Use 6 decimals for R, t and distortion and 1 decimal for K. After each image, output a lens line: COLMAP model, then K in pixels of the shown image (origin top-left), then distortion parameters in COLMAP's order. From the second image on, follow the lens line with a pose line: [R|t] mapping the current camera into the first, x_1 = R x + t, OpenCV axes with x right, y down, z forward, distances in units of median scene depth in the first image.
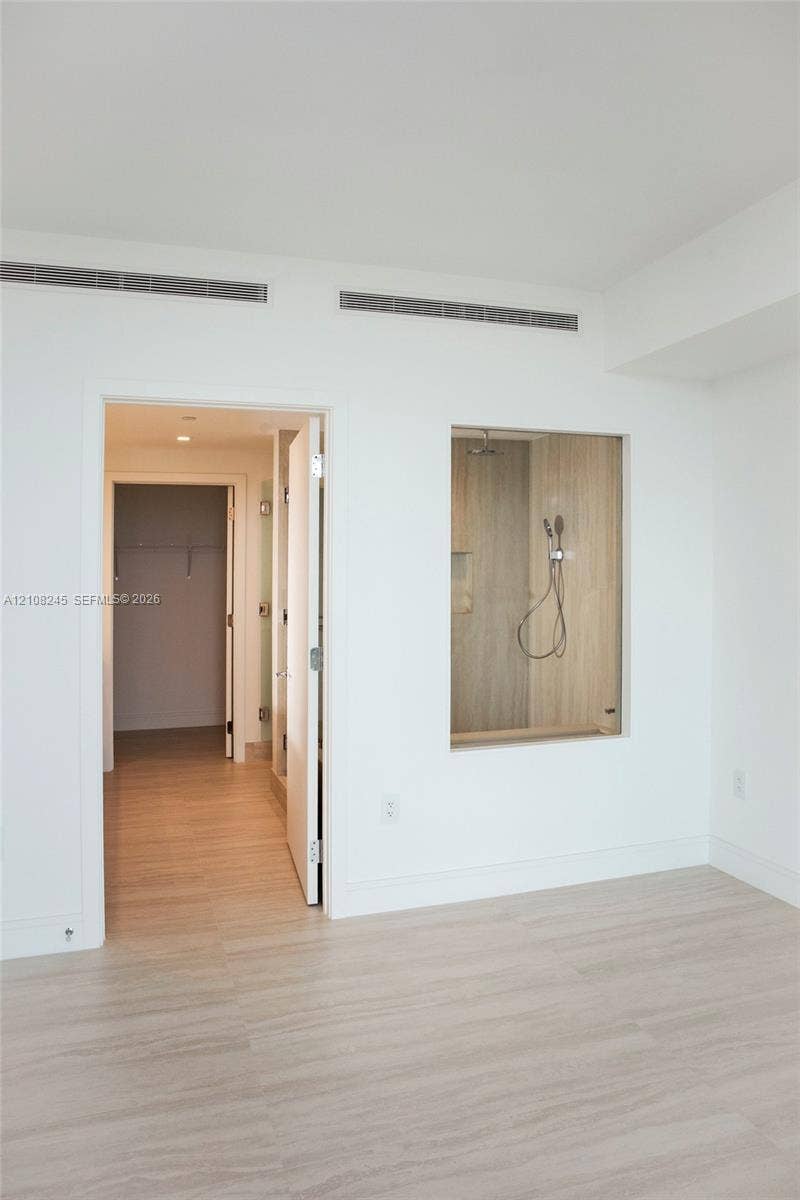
lens RADIAL K [[860.5, 0, 400.0], [0, 860.5, 600.0], [0, 0, 1]] dist [-0.064002, 0.001246]
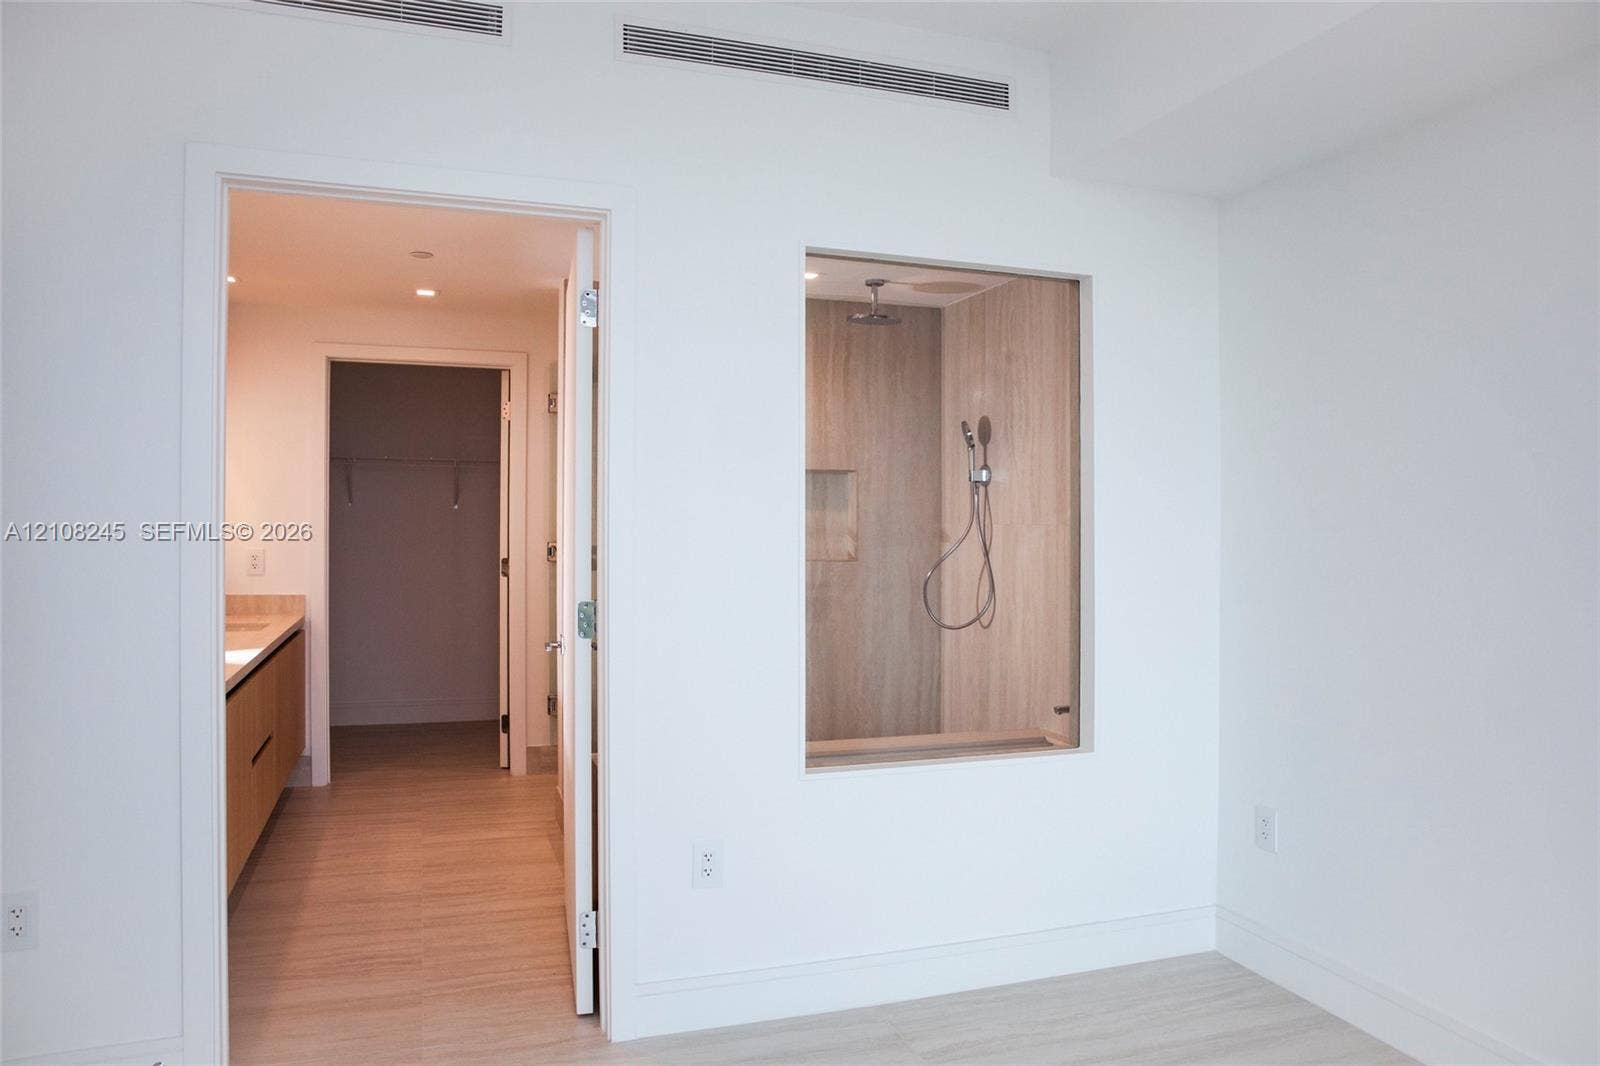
lens RADIAL K [[1105.7, 0, 757.6], [0, 1105.7, 481.9], [0, 0, 1]] dist [-0.045408, 0.001086]
pose [[0.999553, 0.011592, -0.027565, 0.031210], [-0.013455, 0.997568, -0.068393, 0.014887], [0.026705, 0.068733, 0.997278, 0.131485]]
